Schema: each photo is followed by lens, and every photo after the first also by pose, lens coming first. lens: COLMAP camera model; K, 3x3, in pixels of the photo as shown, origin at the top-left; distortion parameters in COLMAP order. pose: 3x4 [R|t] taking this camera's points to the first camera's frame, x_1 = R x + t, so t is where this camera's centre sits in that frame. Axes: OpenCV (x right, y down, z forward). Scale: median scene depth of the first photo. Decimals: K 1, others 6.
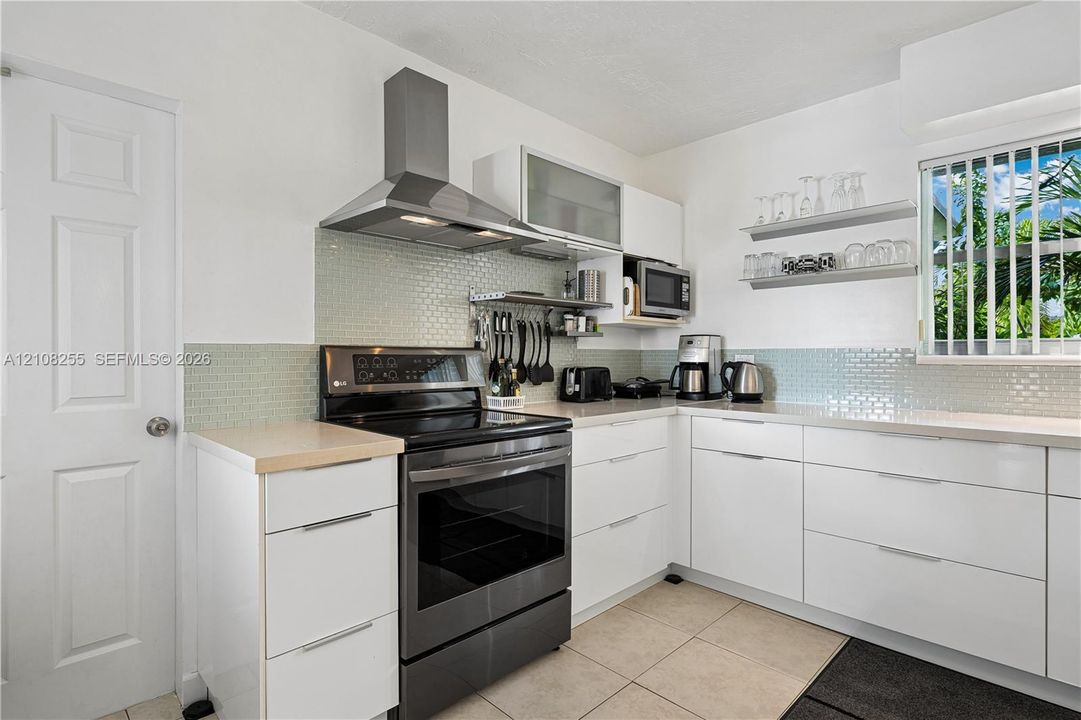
lens RADIAL K [[543.2, 0, 538.5], [0, 543.2, 354.9], [0, 0, 1]] dist [-0.000427, 0.000985]
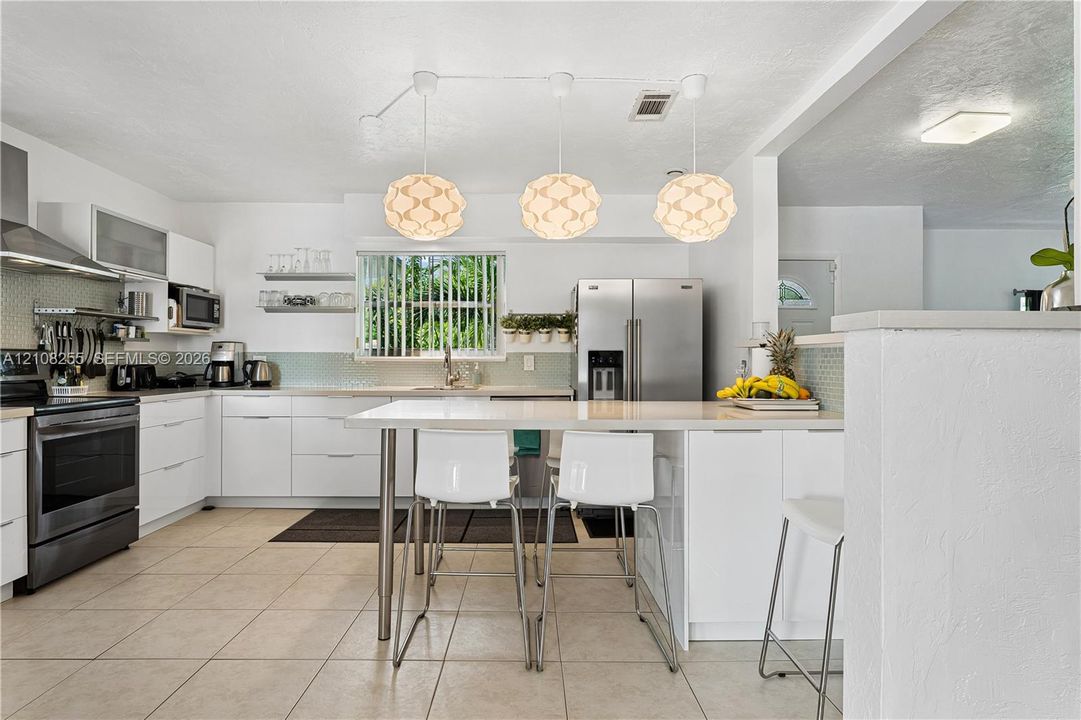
lens RADIAL K [[590.0, 0, 538.7], [0, 590.0, 355.2], [0, 0, 1]] dist [-0.005376, -0.000317]
pose [[0.706323, 0.004425, 0.707876, -0.241631], [-0.002749, 0.999990, -0.003508, 0.001828], [-0.707884, 0.000531, 0.706328, -0.734896]]
